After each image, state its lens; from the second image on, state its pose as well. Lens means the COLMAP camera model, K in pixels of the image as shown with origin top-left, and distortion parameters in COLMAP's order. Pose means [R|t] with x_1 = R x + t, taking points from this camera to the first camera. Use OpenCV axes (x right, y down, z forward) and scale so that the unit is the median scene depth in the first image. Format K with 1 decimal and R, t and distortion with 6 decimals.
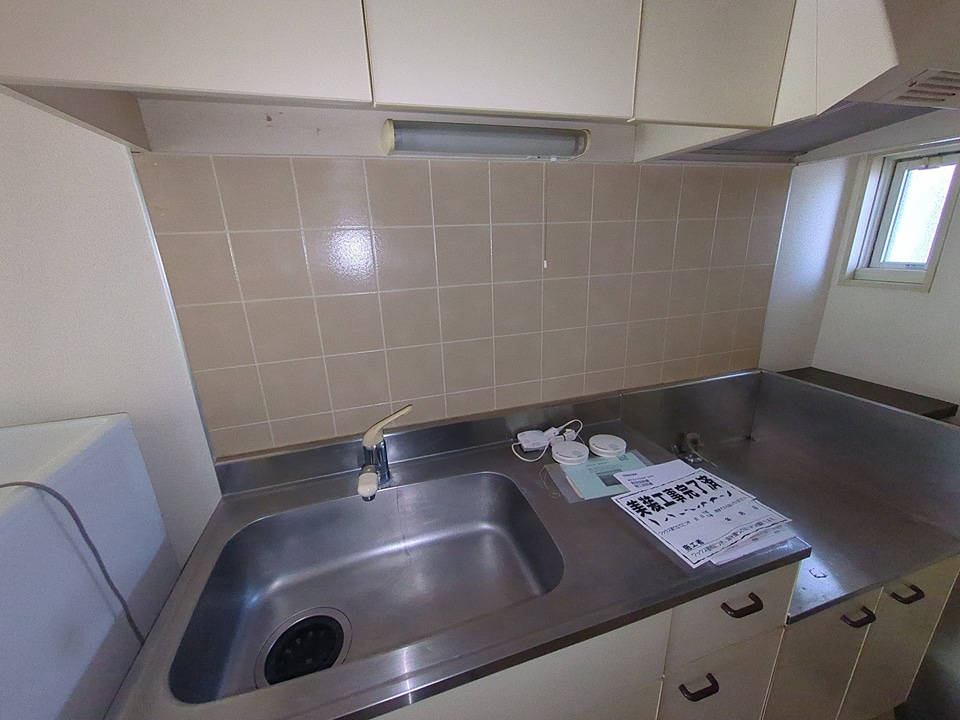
lens RADIAL K [[379.1, 0, 476.5], [0, 379.1, 359.1], [0, 0, 1]] dist [0.004183, 0.000741]
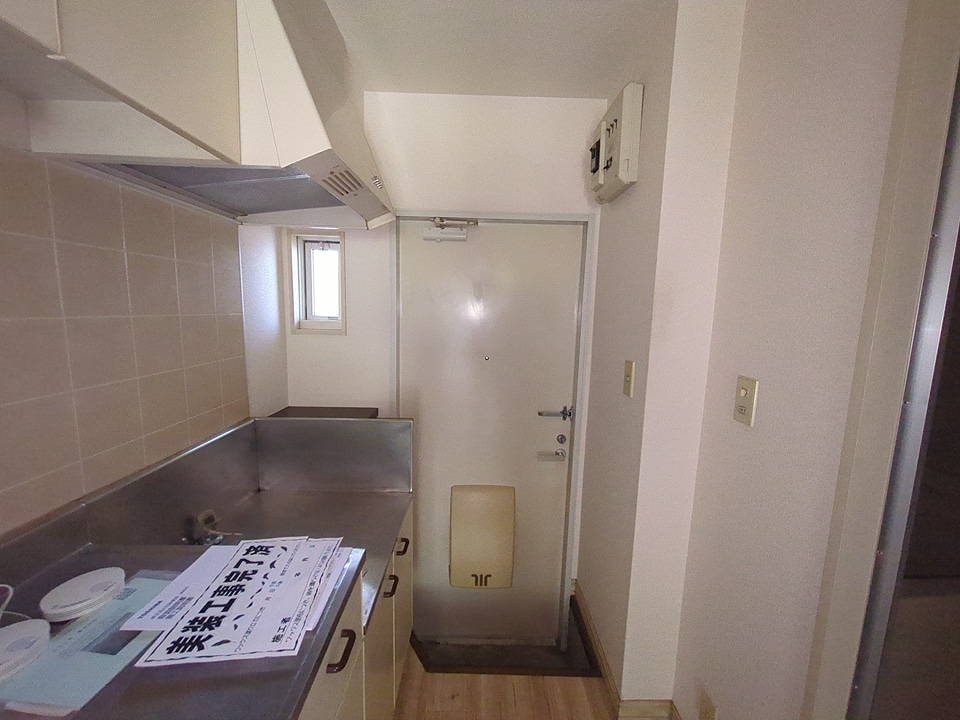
lens RADIAL K [[379.1, 0, 478.8], [0, 379.1, 356.7], [0, 0, 1]] dist [0.004183, 0.000741]
pose [[0.288535, -0.080415, 0.954086, -0.026931], [0.250722, 0.968042, 0.005768, 0.021177], [-0.924060, 0.237546, 0.299476, 0.179714]]
